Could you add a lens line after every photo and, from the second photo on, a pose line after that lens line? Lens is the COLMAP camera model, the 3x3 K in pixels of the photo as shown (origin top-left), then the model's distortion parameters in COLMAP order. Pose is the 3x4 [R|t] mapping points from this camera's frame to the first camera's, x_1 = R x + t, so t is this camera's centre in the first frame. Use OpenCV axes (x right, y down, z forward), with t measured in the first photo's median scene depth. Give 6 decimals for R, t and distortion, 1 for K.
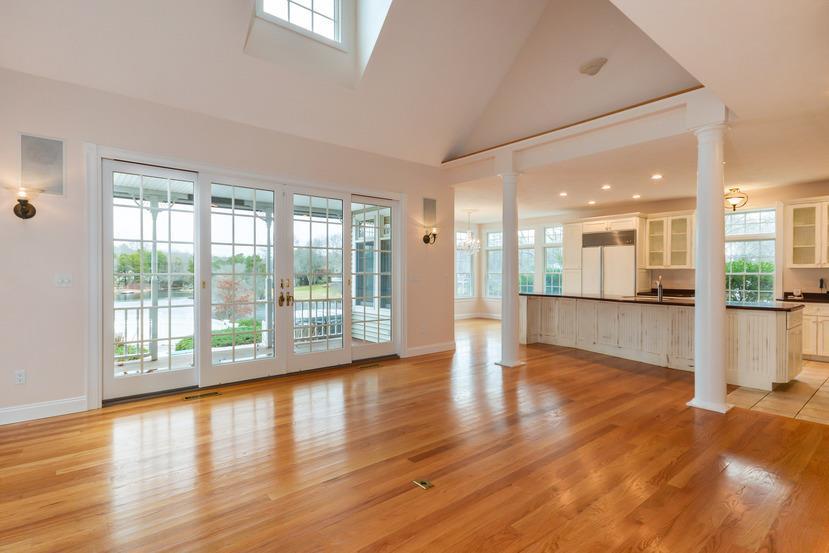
lens RADIAL K [[403.8, 0, 414.5], [0, 403.8, 276.5], [0, 0, 1]] dist [-0.002435, -0.000885]
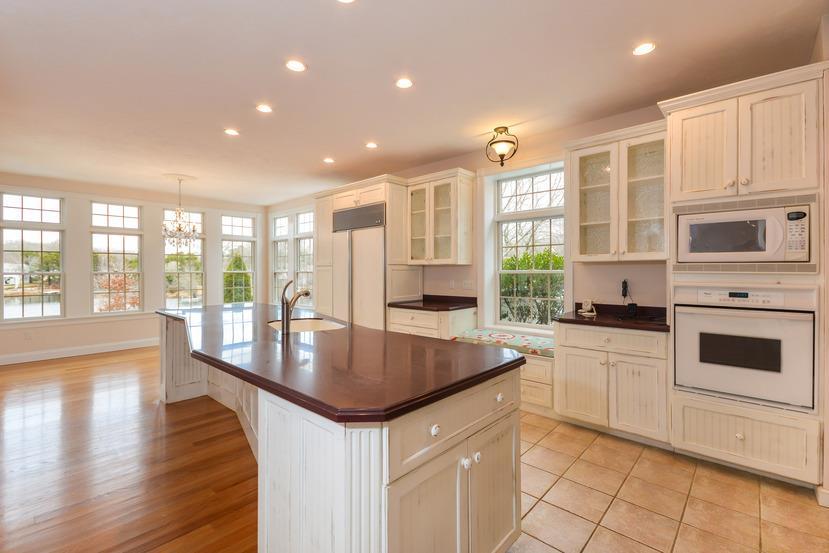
lens RADIAL K [[390.8, 0, 414.5], [0, 390.8, 276.5], [0, 0, 1]] dist [0.004115, -0.000201]
pose [[0.985847, -0.007798, 0.167463, 0.500404], [0.007194, 0.999965, 0.004214, -0.003406], [-0.167491, -0.002950, 0.985869, 0.401729]]
